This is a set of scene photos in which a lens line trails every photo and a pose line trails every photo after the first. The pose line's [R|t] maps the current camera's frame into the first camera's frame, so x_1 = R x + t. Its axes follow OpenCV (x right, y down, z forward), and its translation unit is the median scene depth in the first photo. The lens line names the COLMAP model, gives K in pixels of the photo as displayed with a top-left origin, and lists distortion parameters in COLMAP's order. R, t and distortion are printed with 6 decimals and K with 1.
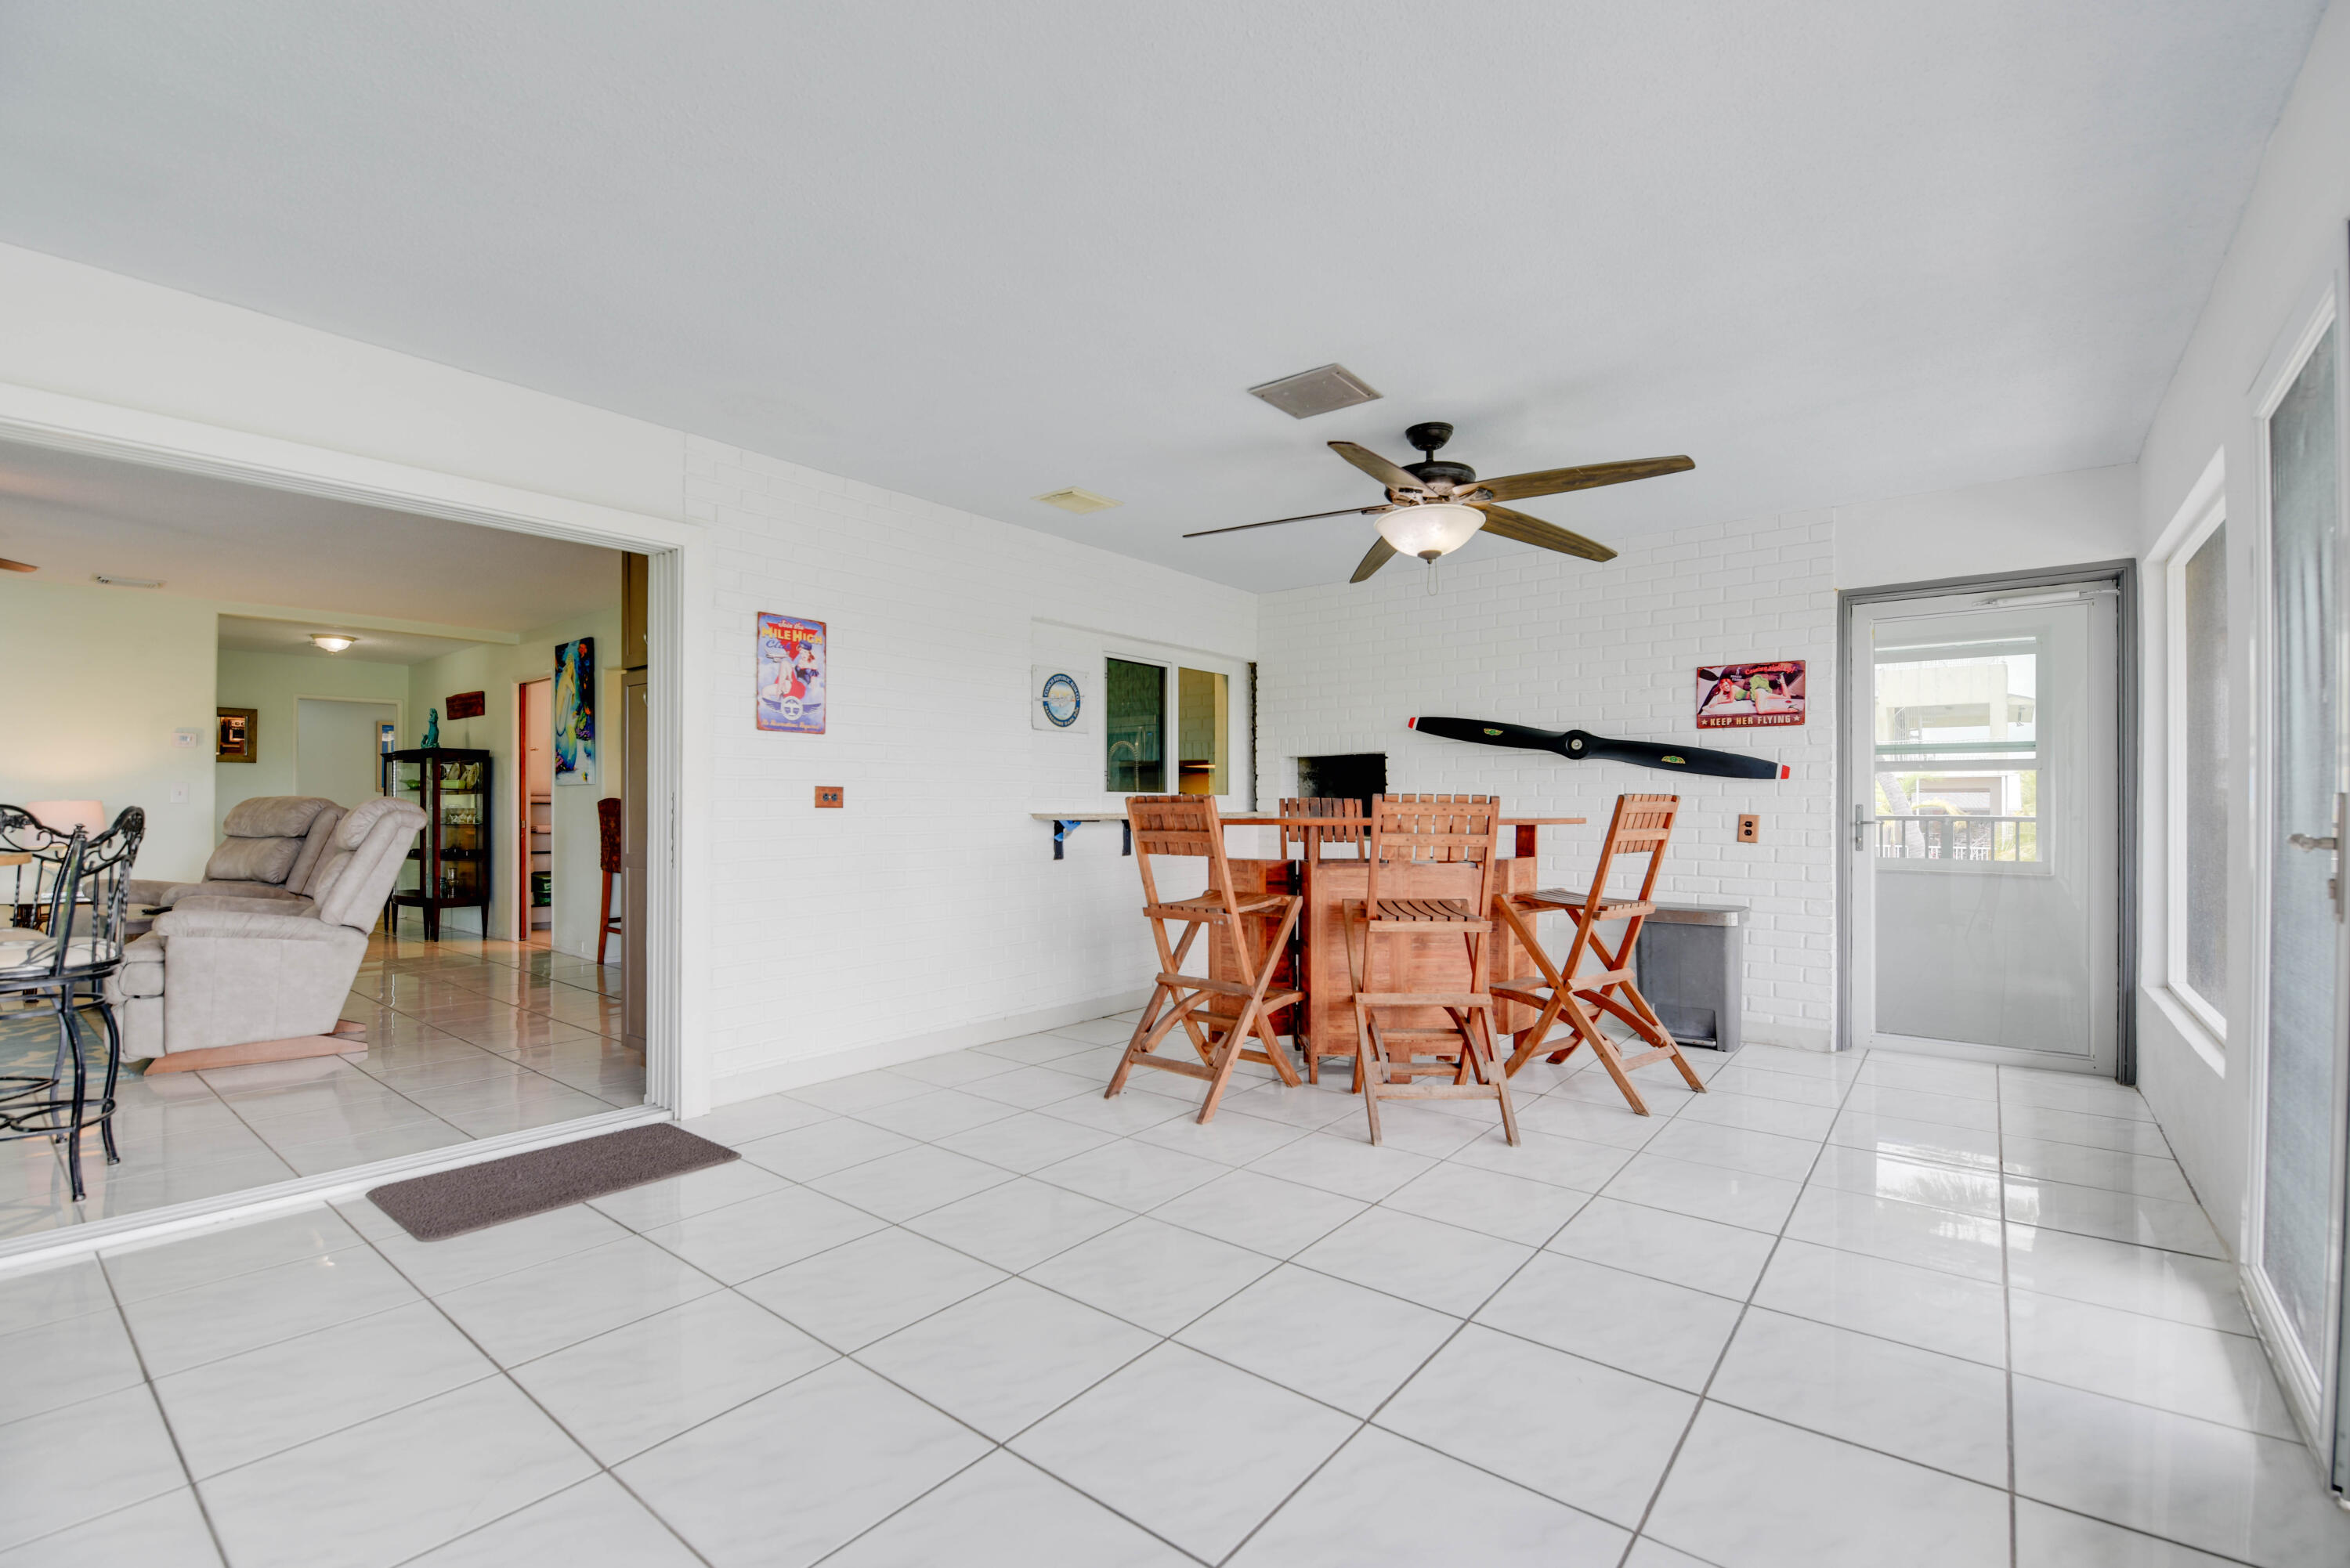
lens RADIAL K [[1026.5, 0, 1182.6], [0, 1026.5, 813.2], [0, 0, 1]] dist [-0.004538, -0.005347]
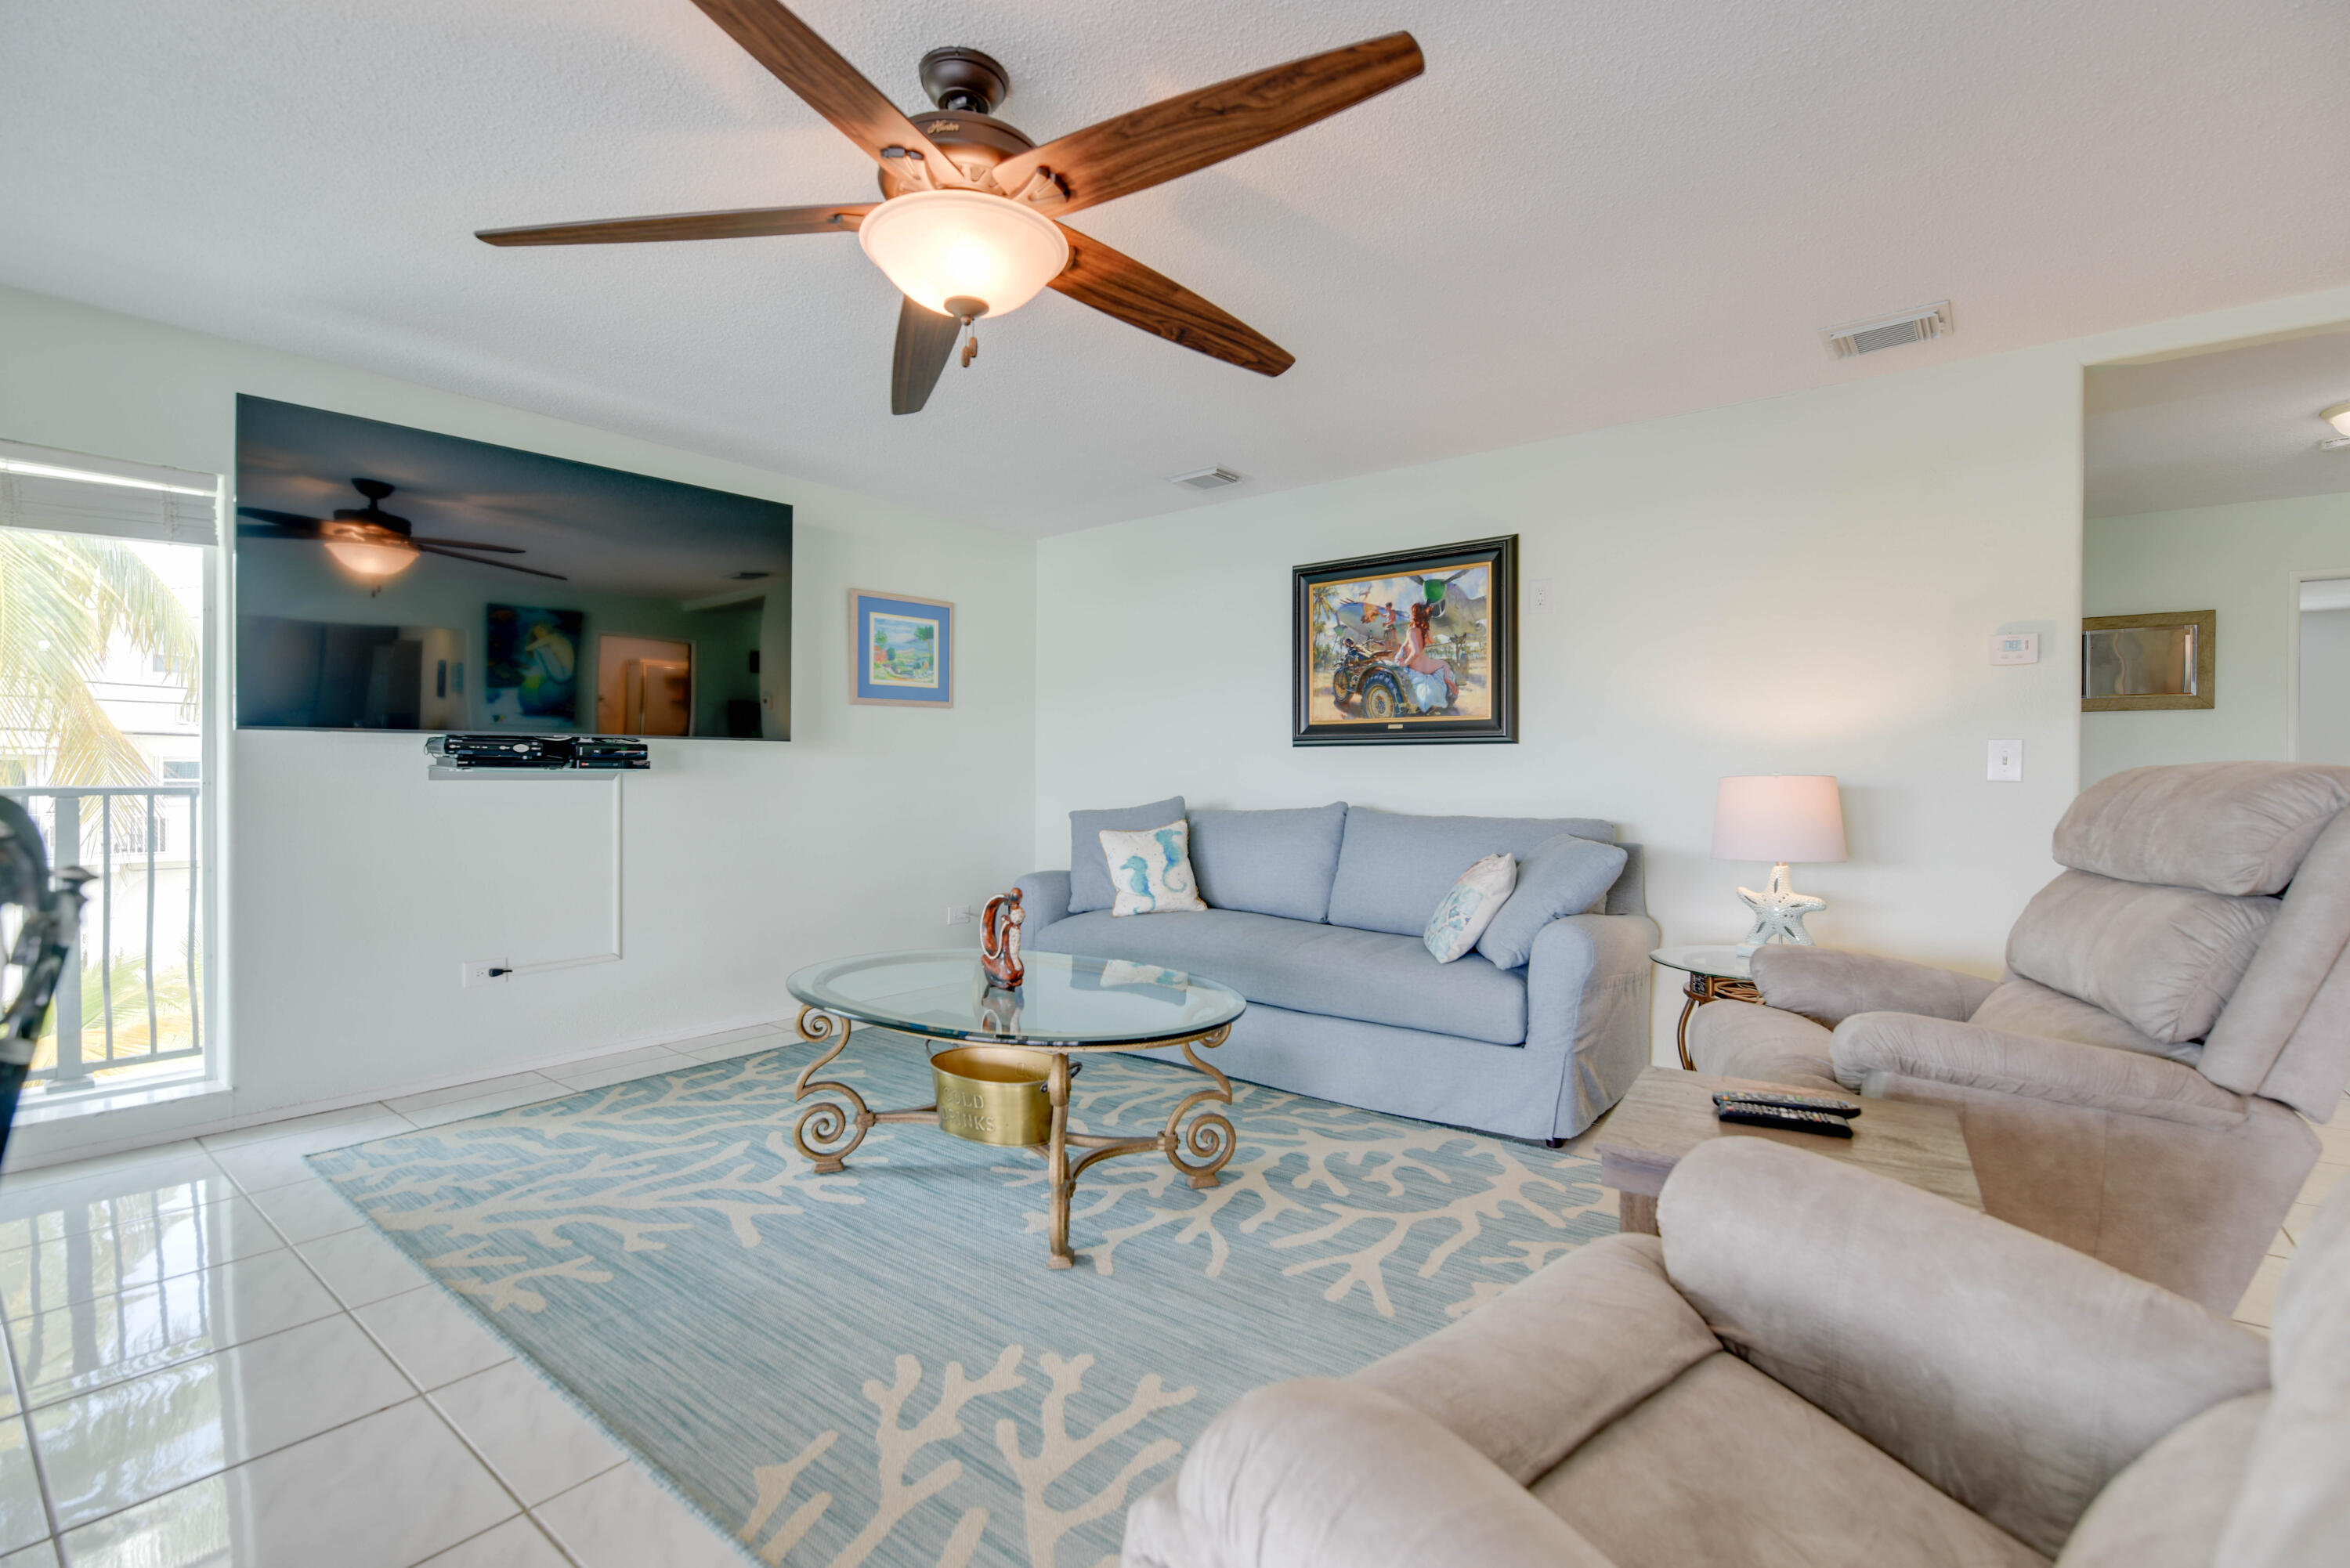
lens RADIAL K [[1026.5, 0, 1183.5], [0, 1026.5, 764.7], [0, 0, 1]] dist [-0.004538, -0.005347]
pose [[0.012603, -0.014367, -0.999817, -0.632014], [-0.010426, 0.999841, -0.014498, -0.008542], [0.999866, 0.010607, 0.012451, 0.752840]]
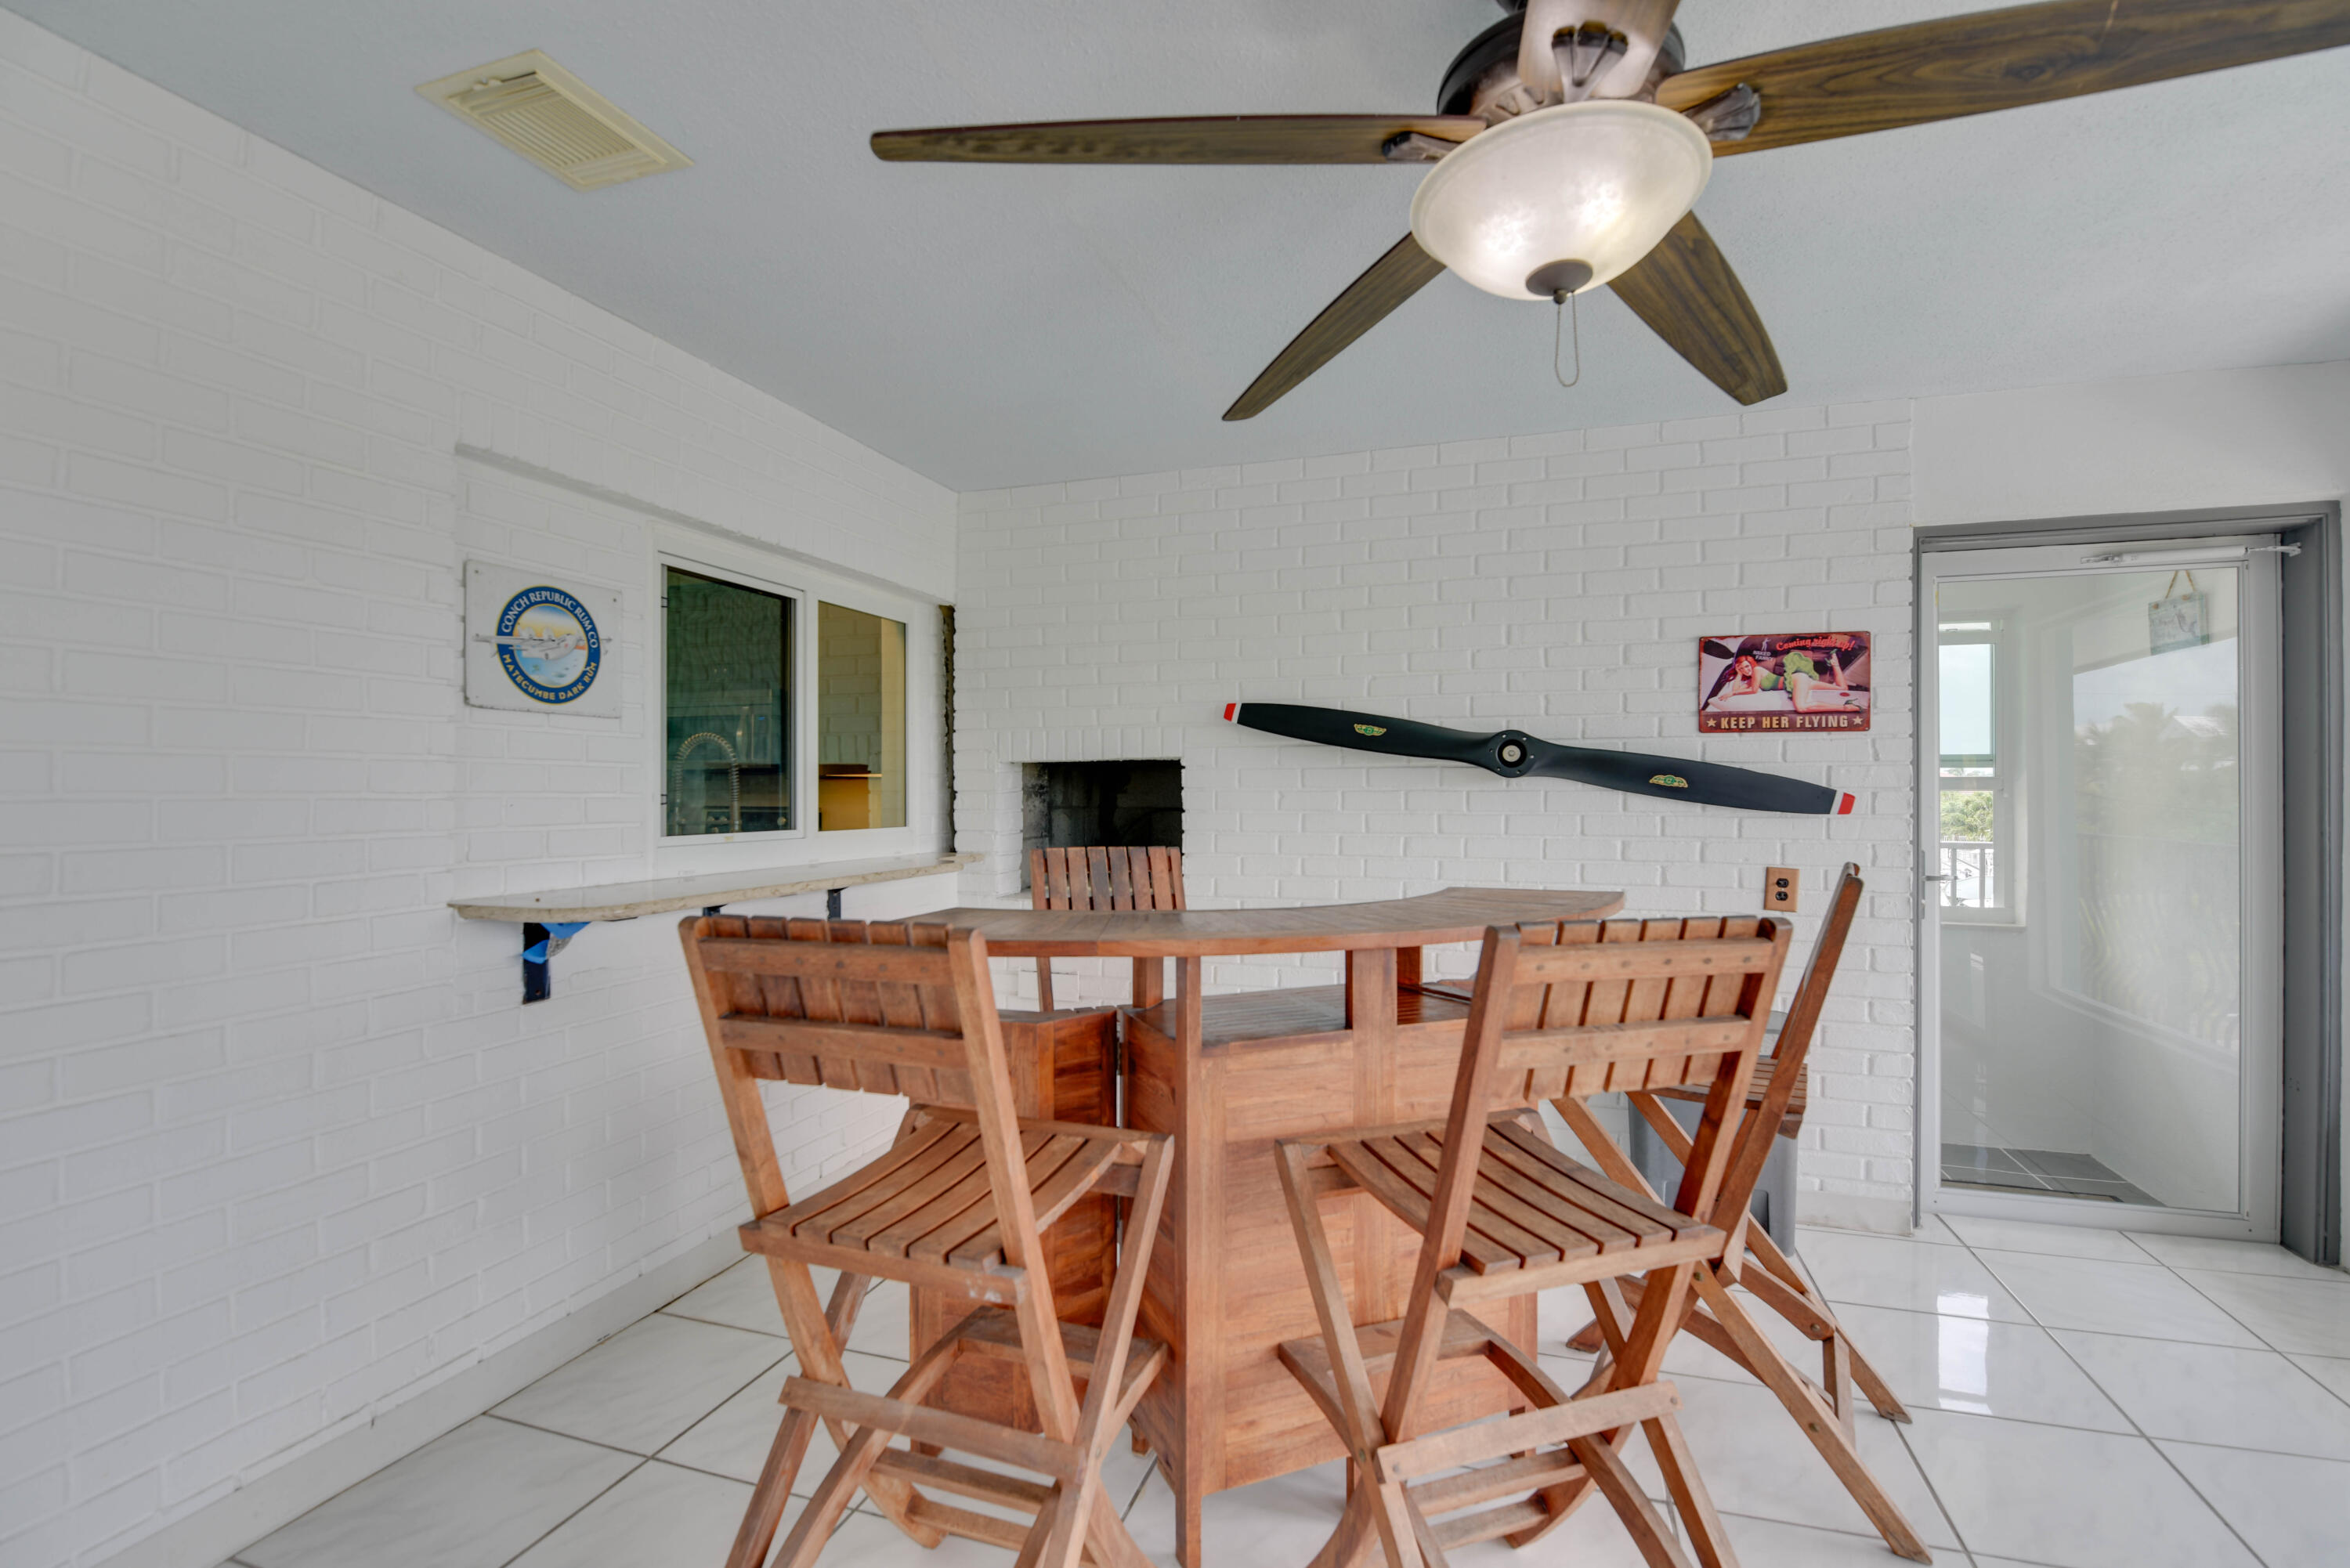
lens RADIAL K [[1035.5, 0, 1227.5], [0, 1035.5, 782.4], [0, 0, 1]] dist [-0.009862, -0.000014]
pose [[0.924587, -0.002166, 0.380964, -0.014980], [0.008364, 0.999858, -0.014615, -0.042024], [-0.380878, 0.016699, 0.924475, 0.488896]]
